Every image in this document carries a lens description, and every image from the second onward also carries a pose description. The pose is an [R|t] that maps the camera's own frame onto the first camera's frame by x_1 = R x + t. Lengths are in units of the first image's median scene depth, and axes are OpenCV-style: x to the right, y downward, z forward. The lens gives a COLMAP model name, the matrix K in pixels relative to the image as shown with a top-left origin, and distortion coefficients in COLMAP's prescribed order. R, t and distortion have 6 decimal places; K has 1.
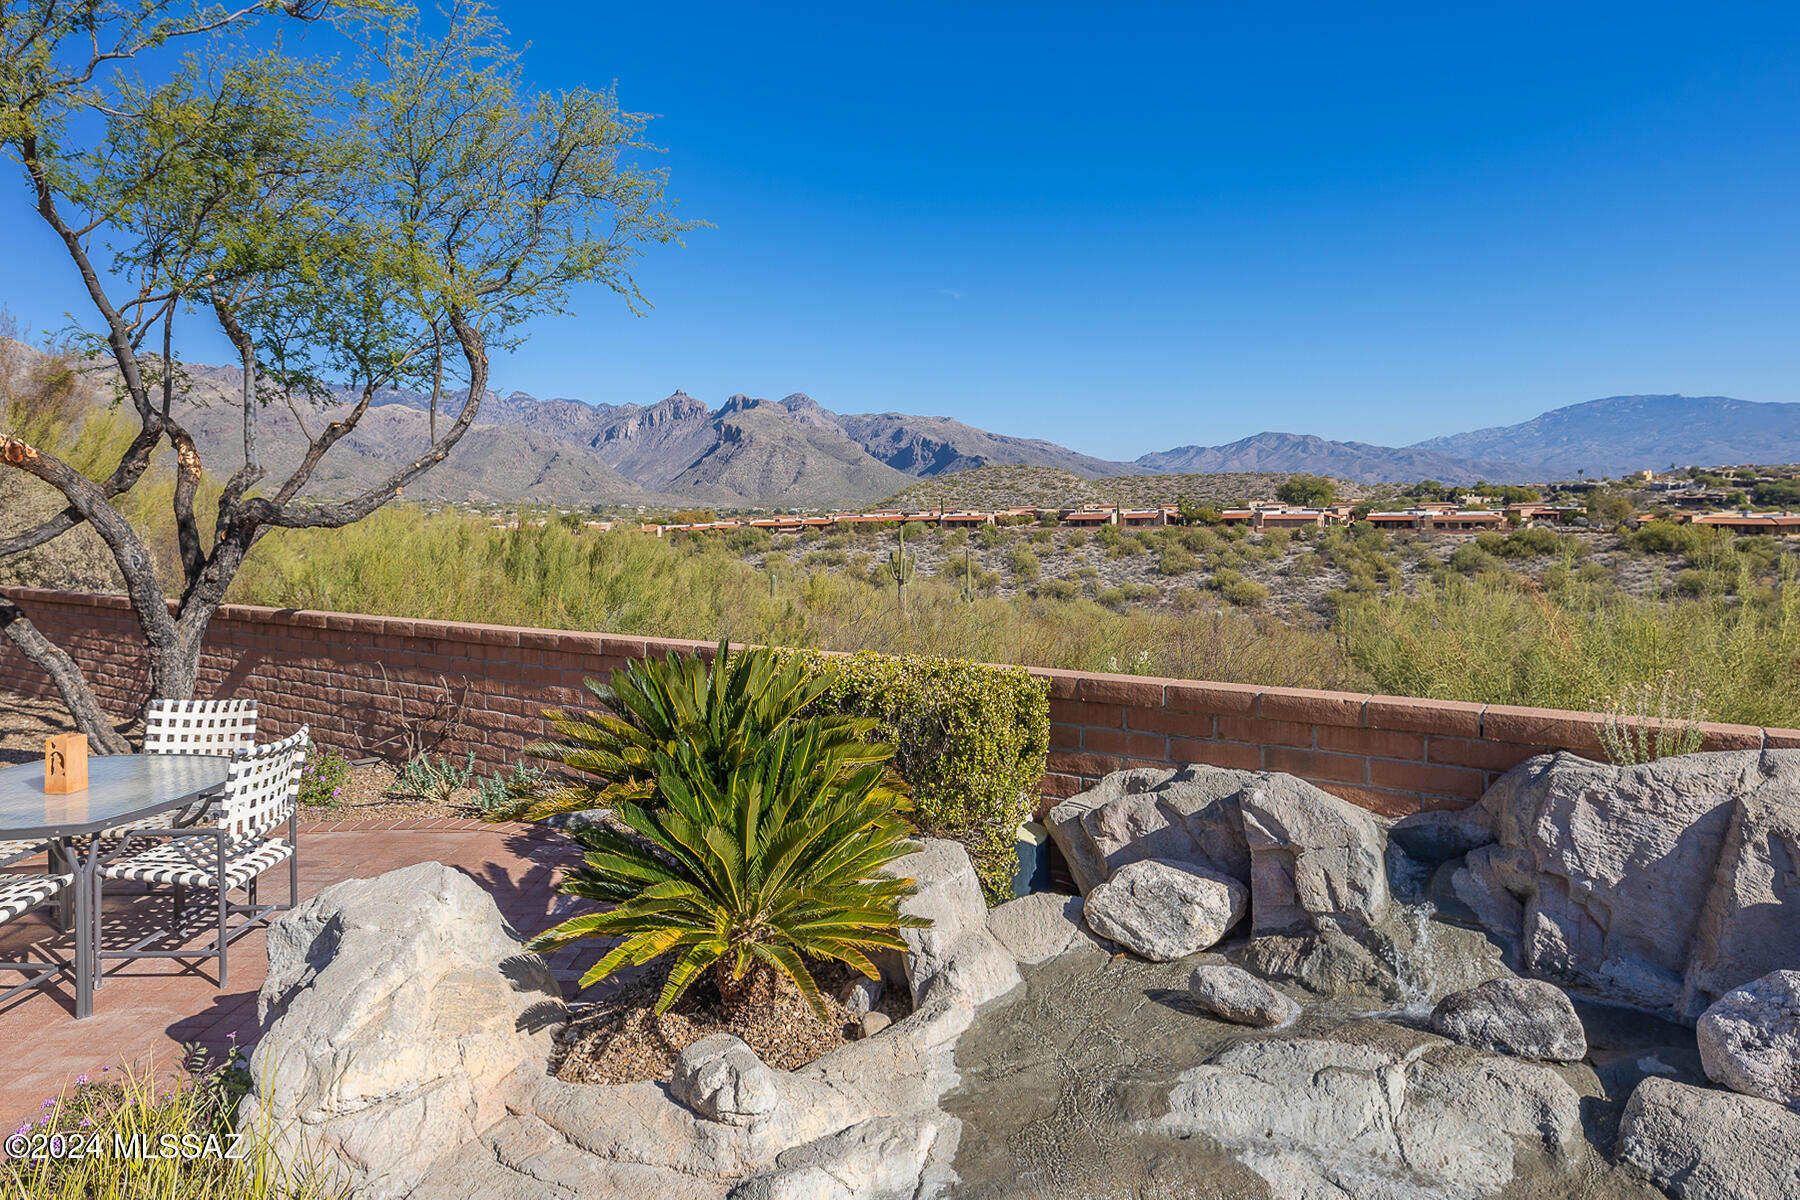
lens RADIAL K [[1627.5, 0, 900.0], [0, 1627.5, 593.0], [0, 0, 1]] dist [0.013562, 0.000836]
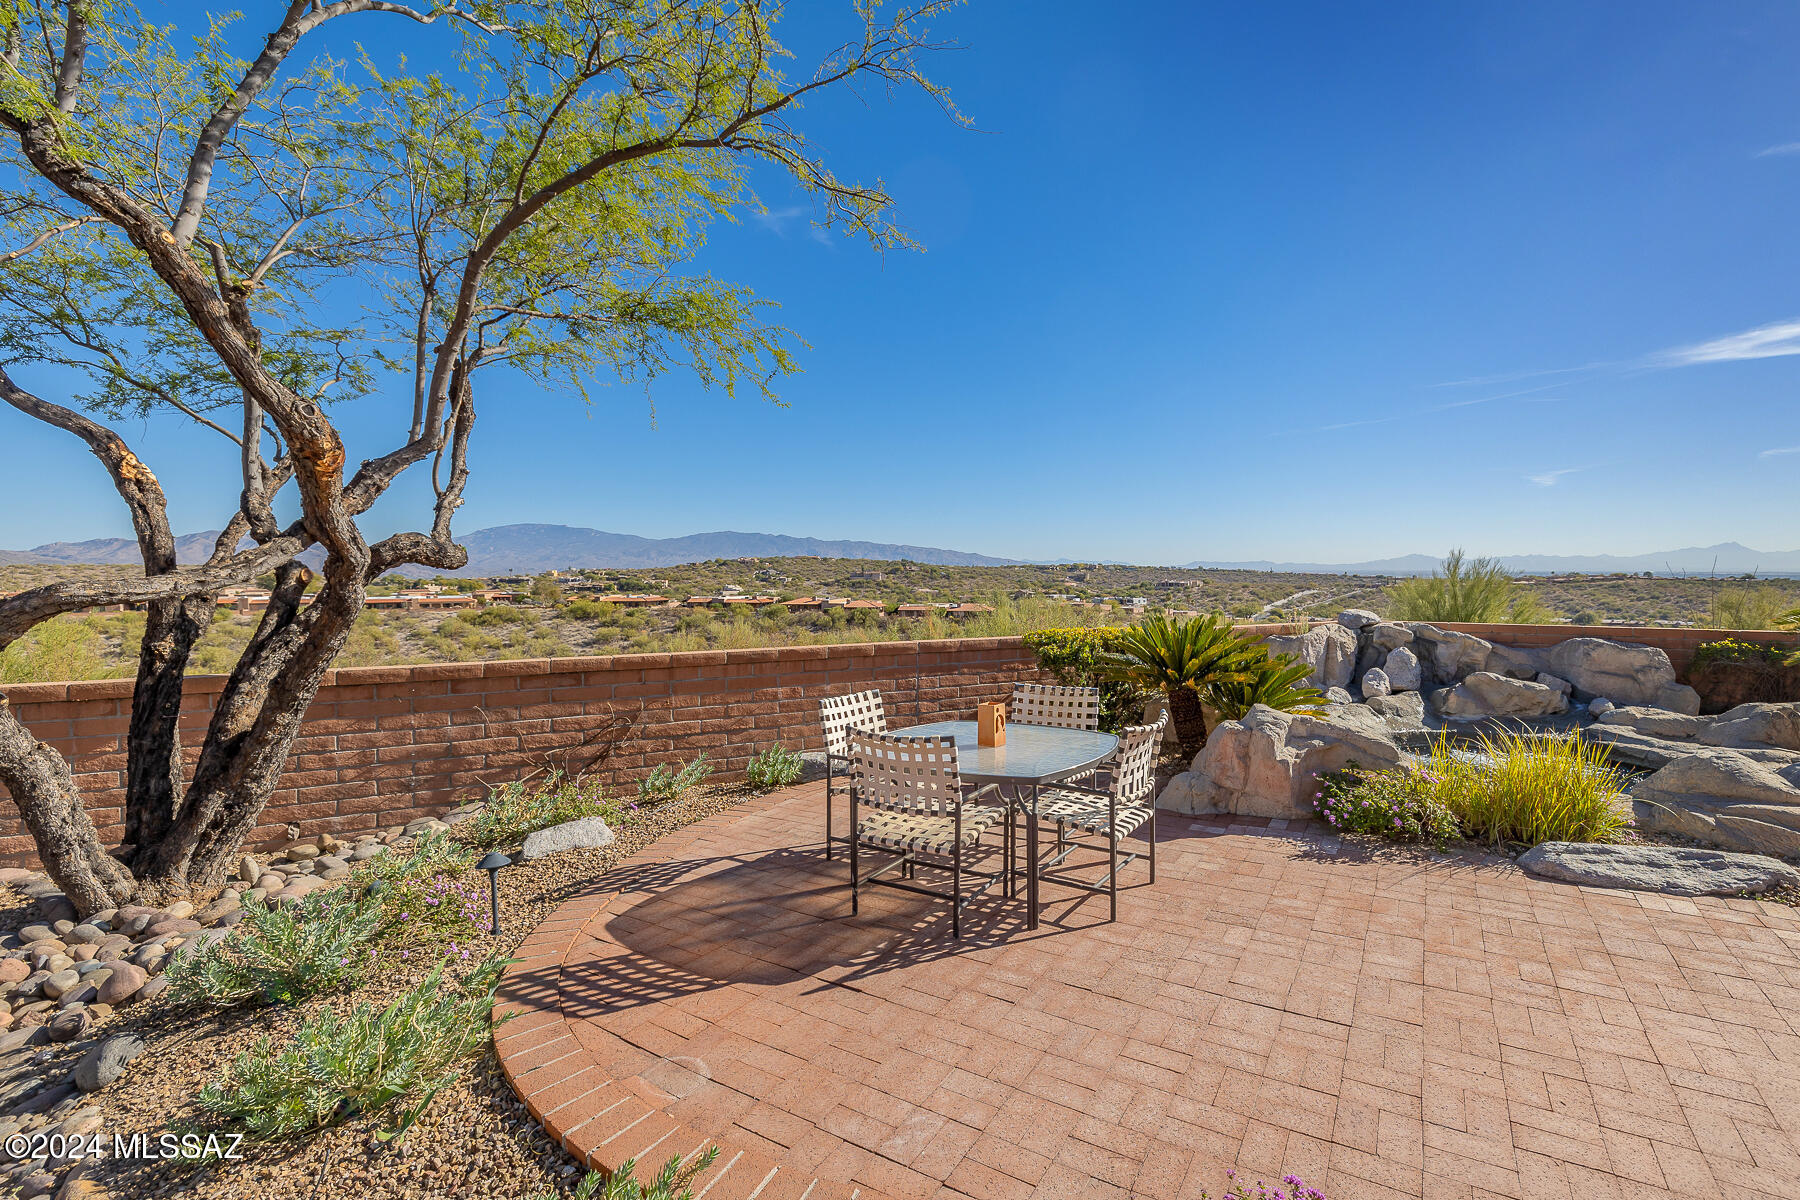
lens RADIAL K [[1553.9, 0, 899.5], [0, 1553.9, 597.2], [0, 0, 1]] dist [-0.003143, -0.000758]
pose [[0.064095, 0.017144, 0.997797, -1.038671], [0.072141, 0.997157, -0.021767, 0.010505], [-0.995333, 0.073377, 0.062676, 0.539019]]
